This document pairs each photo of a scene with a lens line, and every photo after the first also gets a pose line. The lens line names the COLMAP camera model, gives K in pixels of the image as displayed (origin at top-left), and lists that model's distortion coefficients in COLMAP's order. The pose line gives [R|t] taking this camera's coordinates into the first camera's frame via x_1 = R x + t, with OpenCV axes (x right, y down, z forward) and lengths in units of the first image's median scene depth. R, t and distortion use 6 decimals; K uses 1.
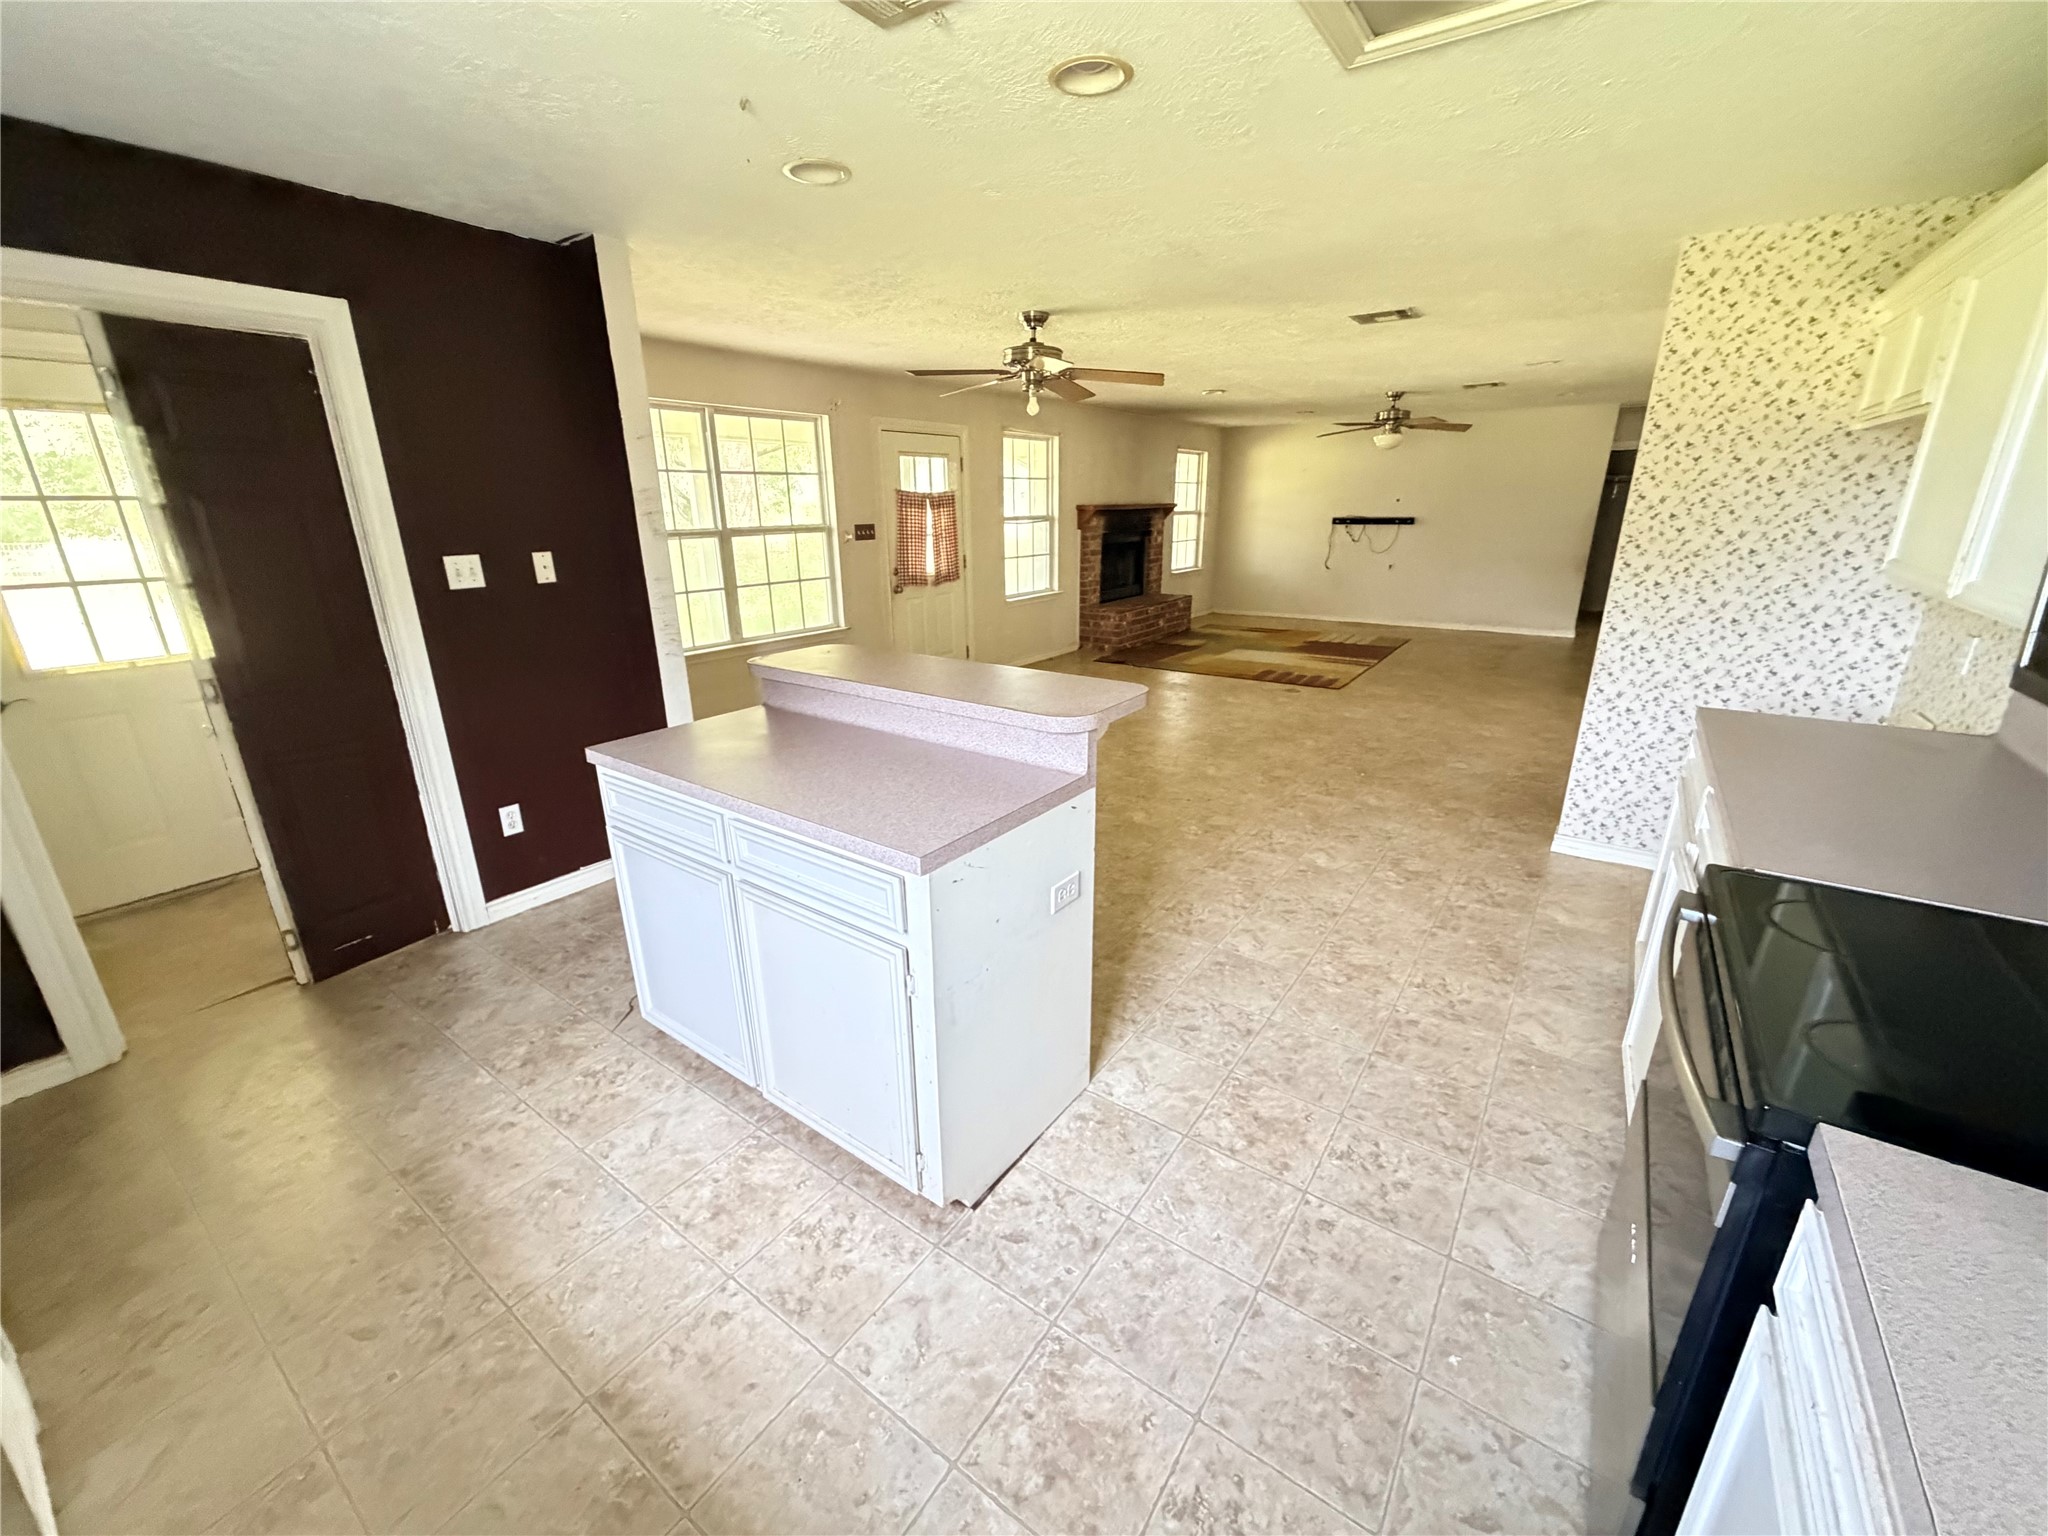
lens RADIAL K [[816.5, 0, 1020.2], [0, 816.5, 765.4], [0, 0, 1]] dist [0.003033, 0.000124]
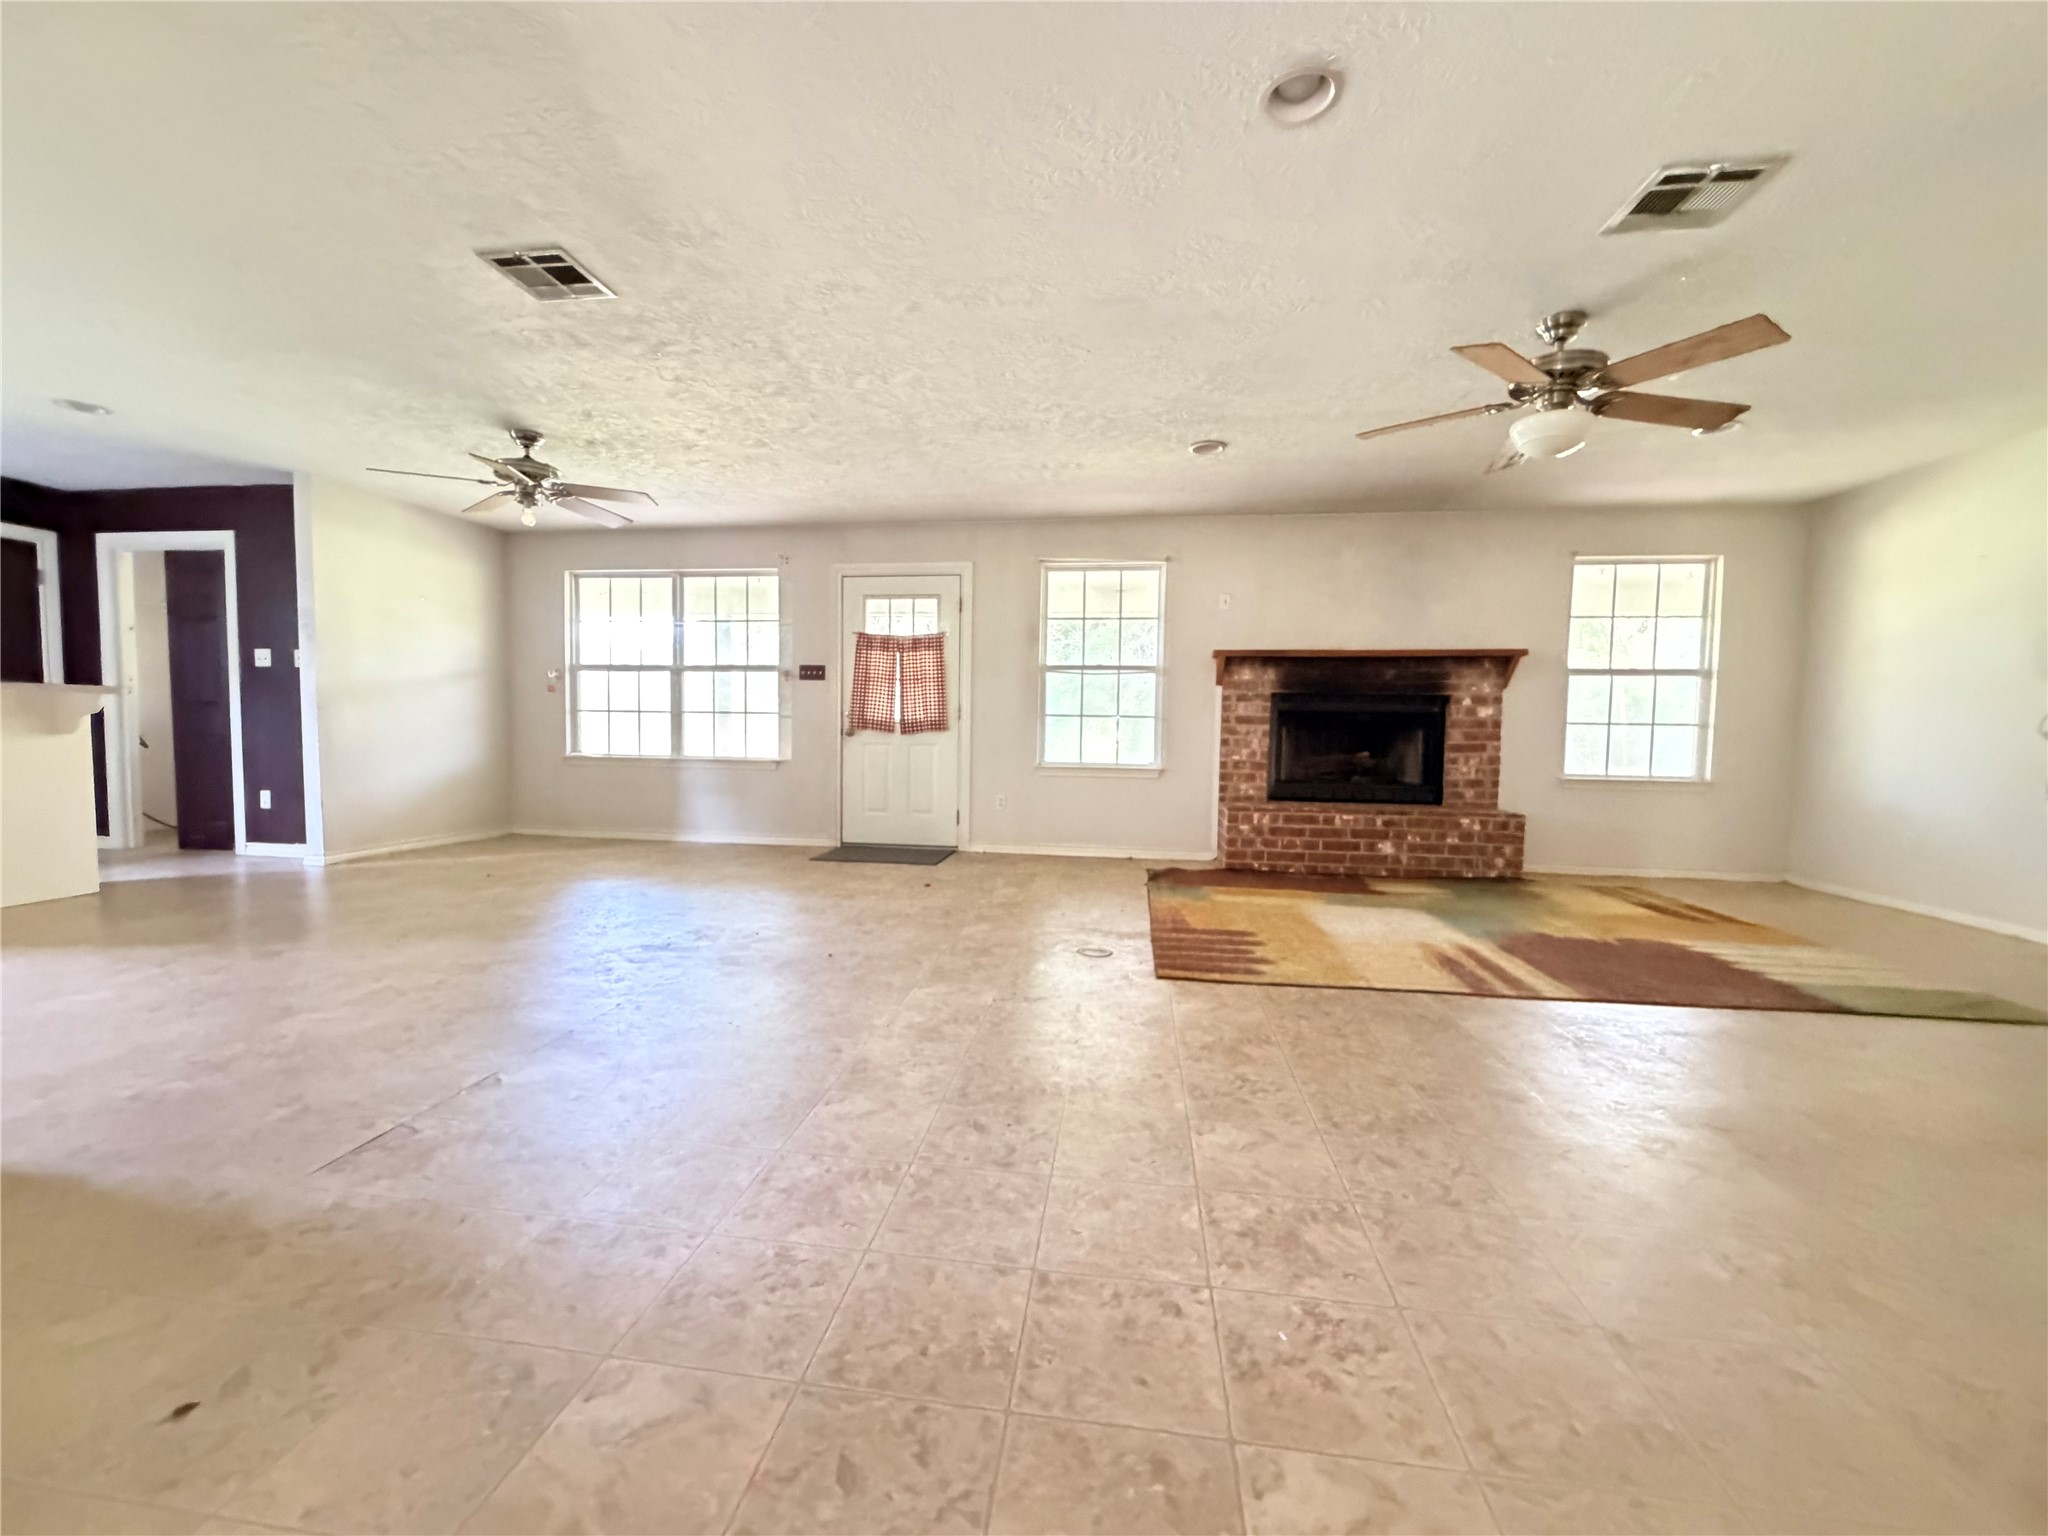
lens RADIAL K [[816.5, 0, 1013.8], [0, 816.5, 772.1], [0, 0, 1]] dist [0.003033, 0.000124]
pose [[0.462936, 0.069274, -0.883680, 0.736144], [-0.291132, 0.953517, -0.077768, -0.141428], [0.837217, 0.293269, 0.461586, 0.683420]]
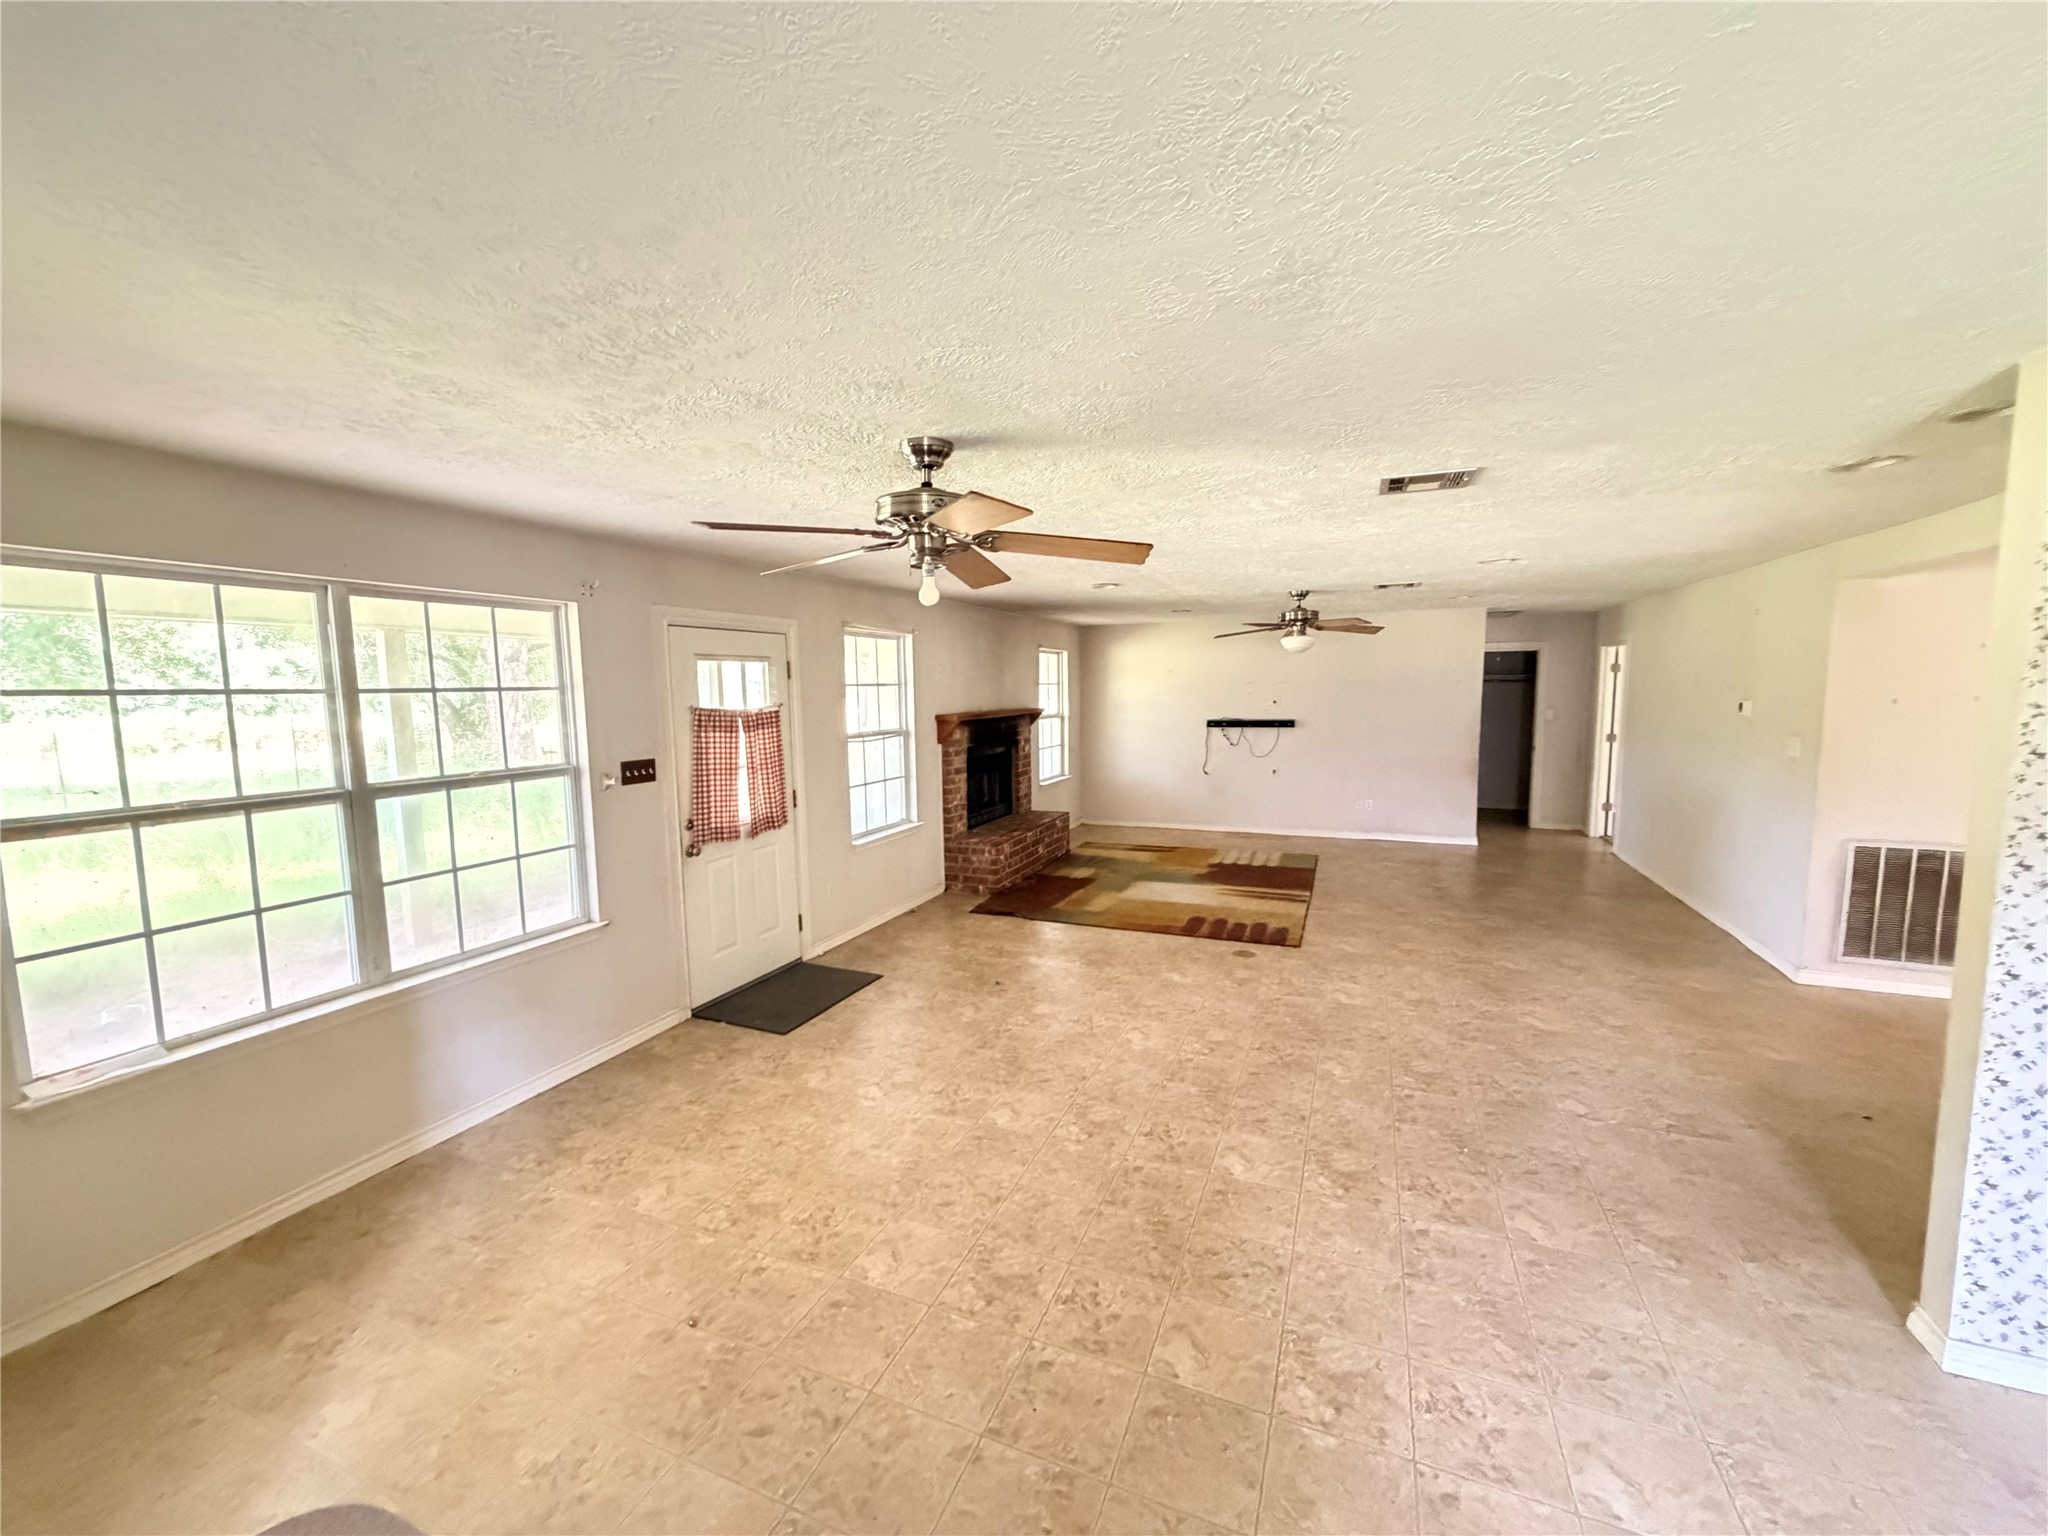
lens RADIAL K [[816.5, 0, 1018.8], [0, 816.5, 771.6], [0, 0, 1]] dist [0.003033, 0.000124]
pose [[0.976235, -0.026383, 0.215102, -0.030205], [0.071135, 0.976578, -0.203062, -0.115852], [-0.204706, 0.213538, 0.955247, 0.277665]]
